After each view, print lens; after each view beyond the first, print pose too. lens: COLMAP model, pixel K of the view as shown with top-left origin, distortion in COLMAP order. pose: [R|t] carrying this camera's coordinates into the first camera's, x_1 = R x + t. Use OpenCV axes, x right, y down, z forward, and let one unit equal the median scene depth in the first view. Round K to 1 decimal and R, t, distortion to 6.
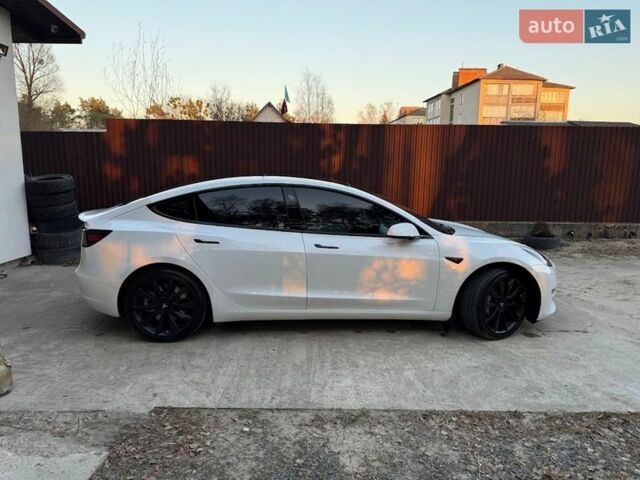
lens RADIAL K [[446.7, 0, 314.0], [0, 446.7, 240.7], [0, 0, 1]] dist [0.039947, -0.041439]
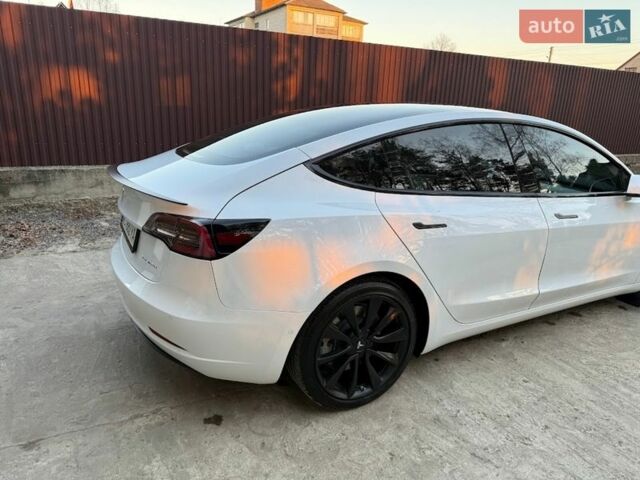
lens RADIAL K [[450.6, 0, 315.8], [0, 450.6, 246.7], [0, 0, 1]] dist [0.046471, -0.052558]
pose [[0.902105, -0.108791, 0.417577, -0.273598], [0.042551, 0.985408, 0.164804, -0.031547], [-0.429413, -0.130902, 0.893571, 0.248414]]
